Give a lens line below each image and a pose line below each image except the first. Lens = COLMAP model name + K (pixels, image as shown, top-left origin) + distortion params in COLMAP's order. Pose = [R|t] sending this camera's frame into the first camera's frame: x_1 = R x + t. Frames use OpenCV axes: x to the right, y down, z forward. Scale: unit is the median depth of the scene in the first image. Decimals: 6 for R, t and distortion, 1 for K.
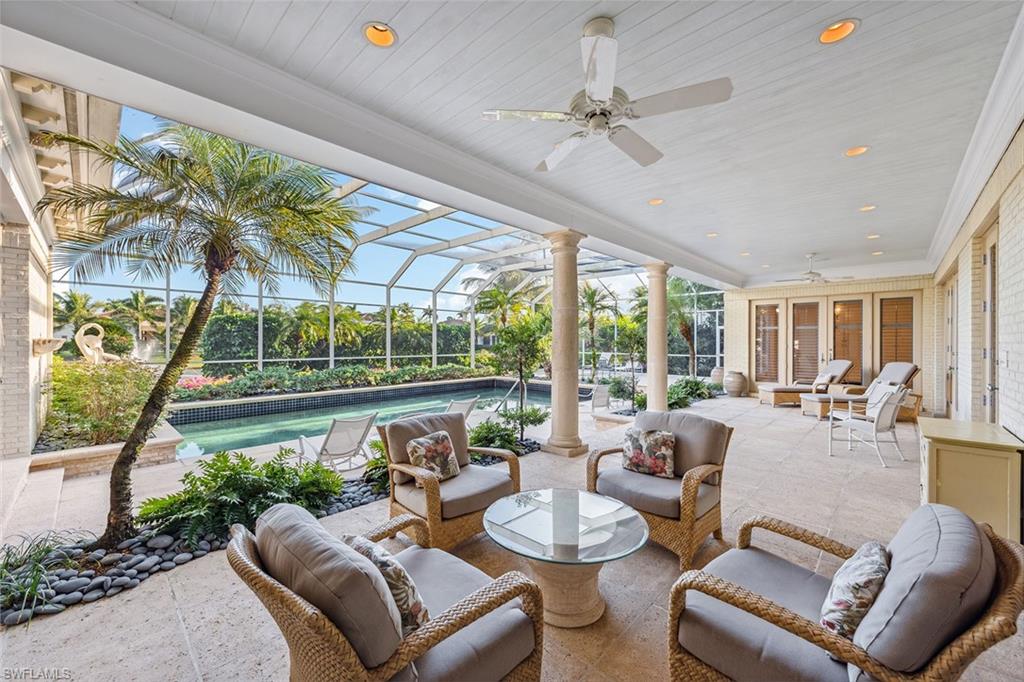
lens RADIAL K [[399.6, 0, 516.5], [0, 399.6, 342.2], [0, 0, 1]] dist [0.006981, -0.000172]
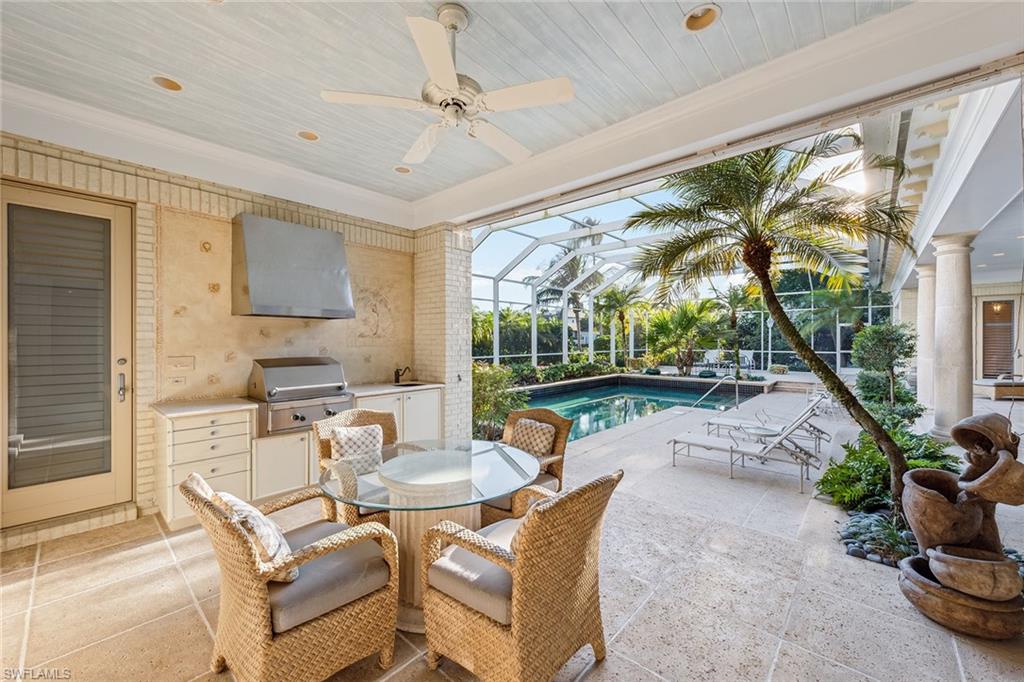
lens RADIAL K [[399.6, 0, 509.7], [0, 399.6, 339.0], [0, 0, 1]] dist [0.006981, -0.000172]
pose [[0.999884, -0.004453, 0.014582, -0.452204], [0.004504, 0.999984, -0.003505, -0.000244], [-0.014566, 0.003570, 0.999888, -0.021211]]
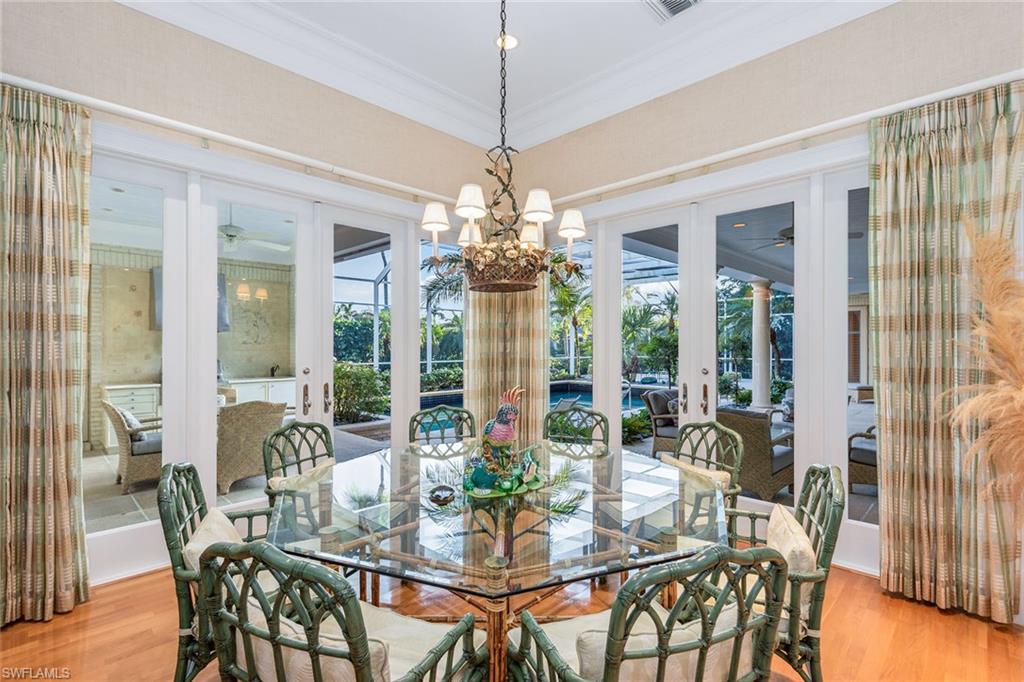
lens RADIAL K [[475.1, 0, 510.2], [0, 475.1, 344.0], [0, 0, 1]] dist [0.000411, 0.000360]
pose [[0.999460, -0.001947, -0.032813, -0.209838], [0.001823, 0.999991, -0.003785, -0.000962], [0.032820, 0.003724, 0.999454, -0.266856]]
